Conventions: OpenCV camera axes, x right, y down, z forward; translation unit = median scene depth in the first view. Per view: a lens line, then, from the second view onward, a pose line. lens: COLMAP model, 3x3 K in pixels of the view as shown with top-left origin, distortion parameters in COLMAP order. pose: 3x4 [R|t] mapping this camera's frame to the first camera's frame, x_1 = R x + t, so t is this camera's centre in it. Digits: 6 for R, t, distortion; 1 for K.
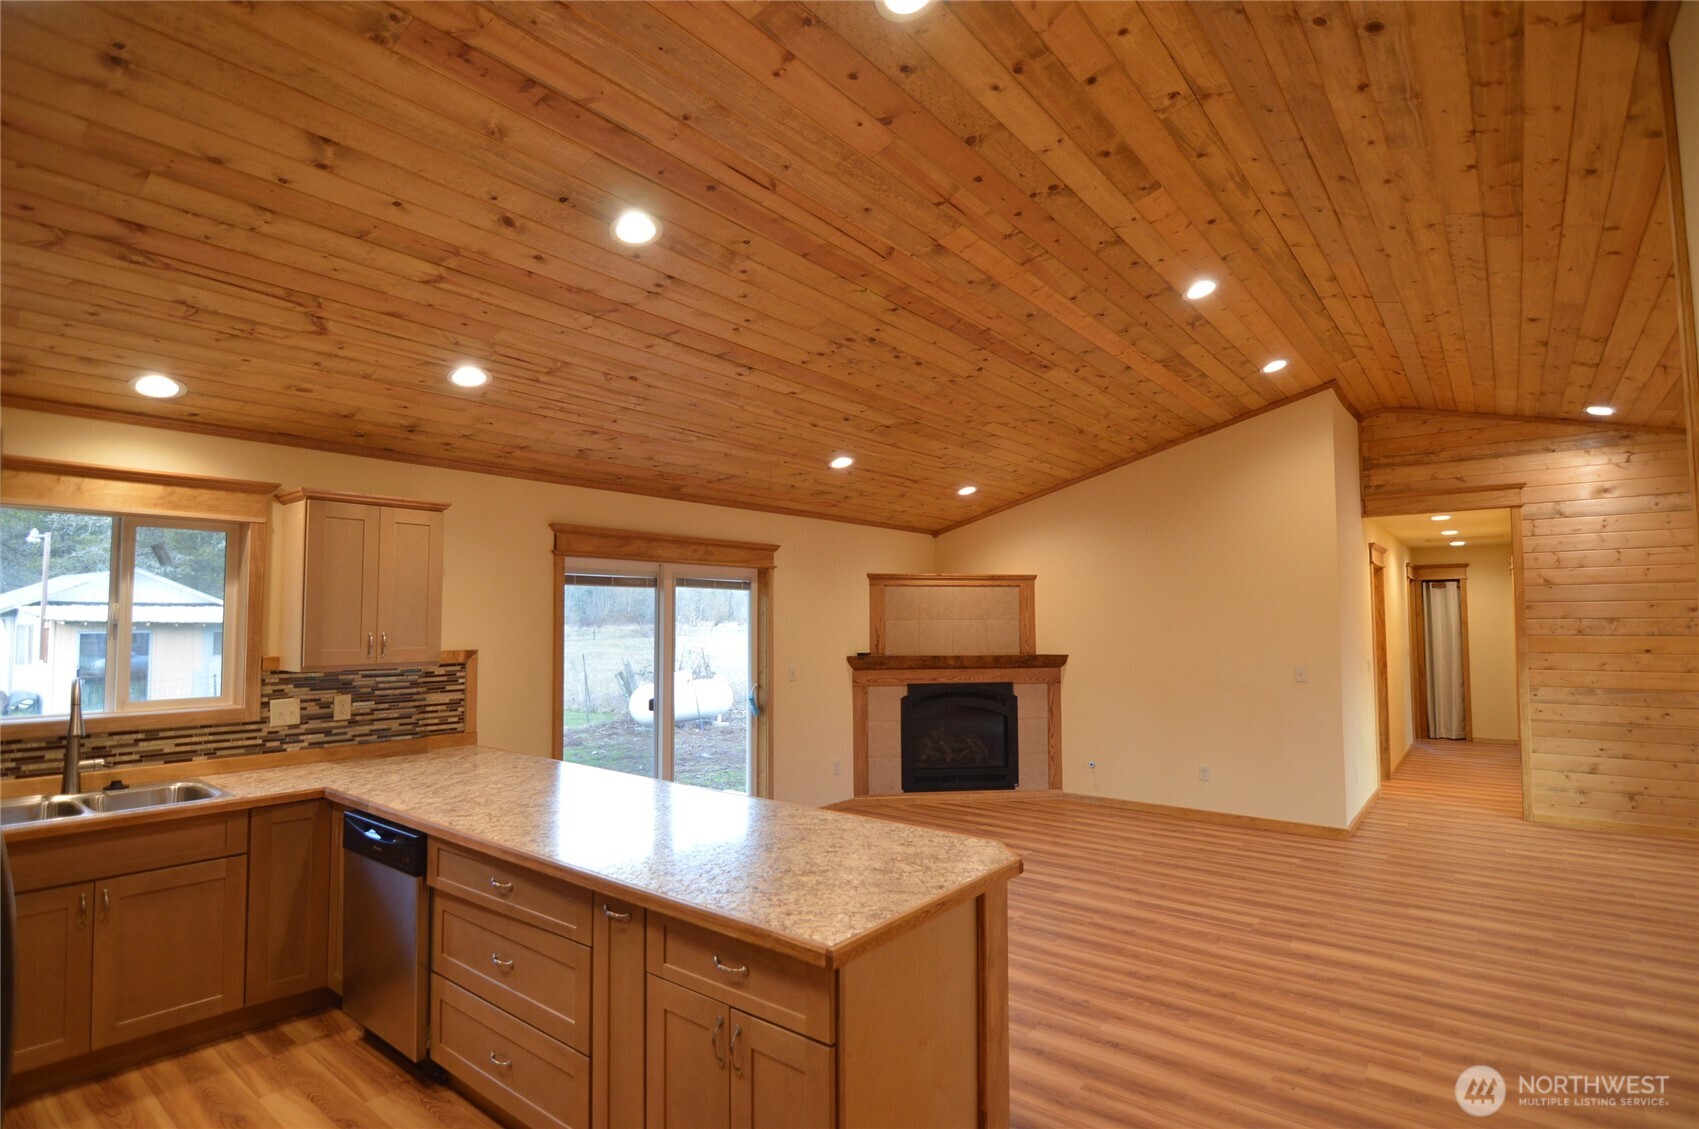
lens RADIAL K [[833.4, 0, 842.6], [0, 833.4, 574.5], [0, 0, 1]] dist [-0.001983, -0.012552]
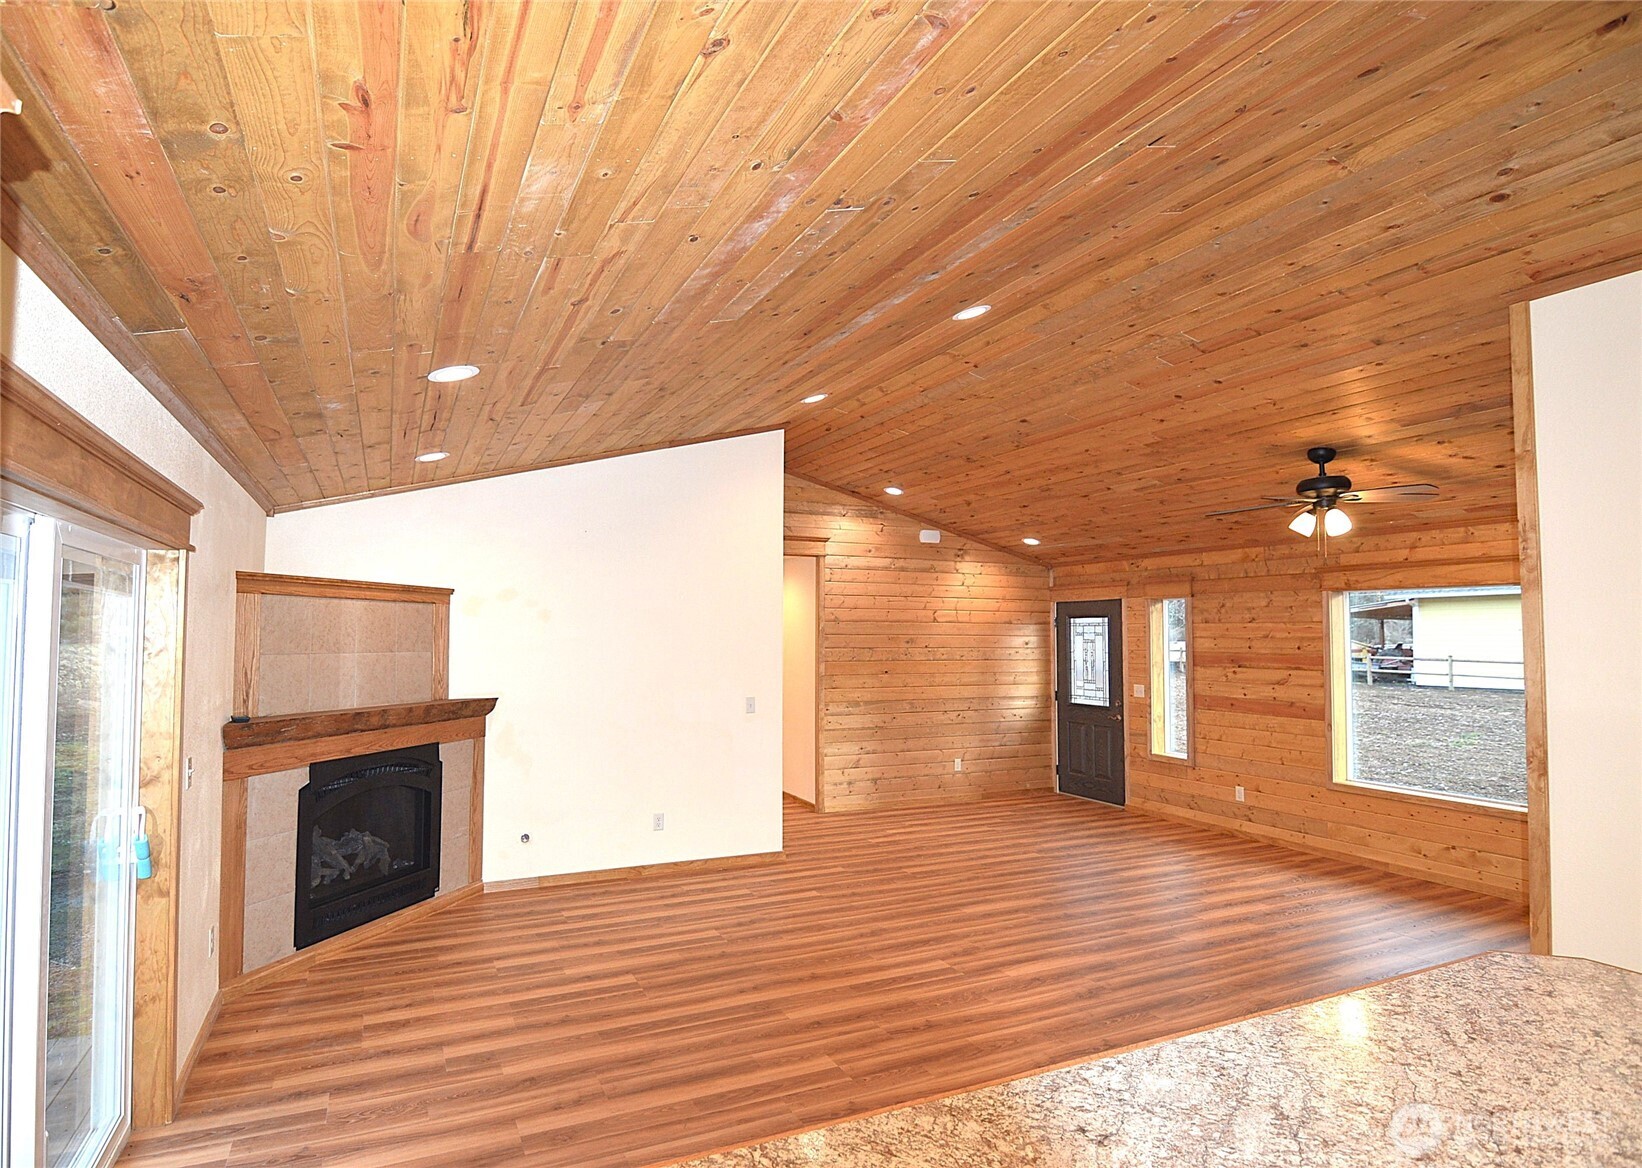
lens RADIAL K [[861.0, 0, 755.9], [0, 861.0, 593.6], [0, 0, 1]] dist [-0.001861, -0.014659]
pose [[0.464023, 0.048447, 0.884497, -0.536089], [-0.055005, 0.998152, -0.025815, 0.016823], [-0.884114, -0.036673, 0.465831, 0.743879]]
